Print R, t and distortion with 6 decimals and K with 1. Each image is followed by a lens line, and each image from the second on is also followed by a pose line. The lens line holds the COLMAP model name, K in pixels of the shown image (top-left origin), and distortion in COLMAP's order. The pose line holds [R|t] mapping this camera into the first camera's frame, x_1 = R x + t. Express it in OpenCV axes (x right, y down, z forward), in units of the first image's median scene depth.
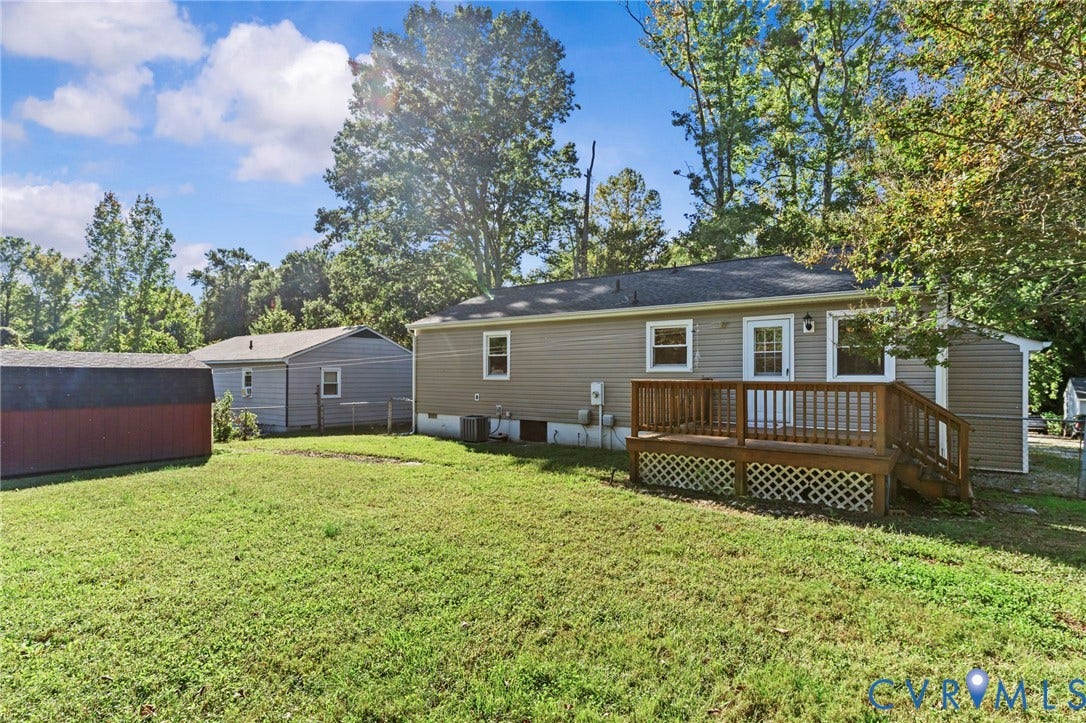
lens RADIAL K [[525.8, 0, 542.1], [0, 525.8, 373.0], [0, 0, 1]] dist [0.001052, 0.000021]
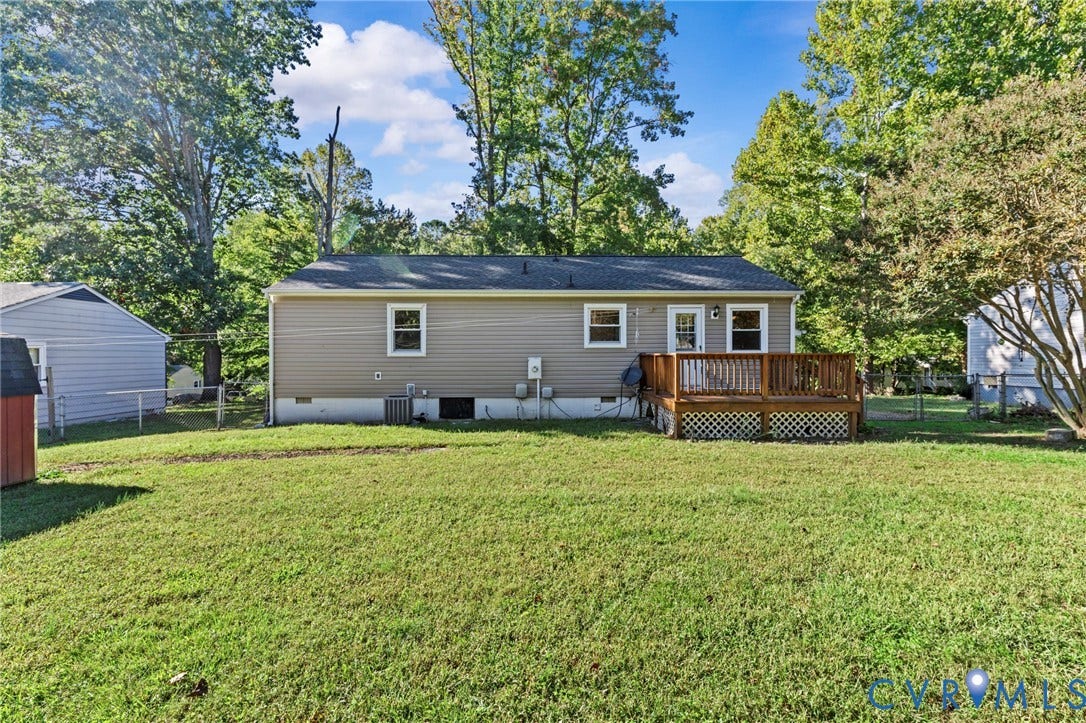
lens RADIAL K [[490.3, 0, 583.2], [0, 490.3, 356.4], [0, 0, 1]] dist [0.001084, -0.000177]
pose [[0.803366, -0.005353, 0.595462, -0.443952], [0.000743, 0.999968, 0.007987, 0.008058], [-0.595485, -0.005974, 0.803344, 0.158728]]
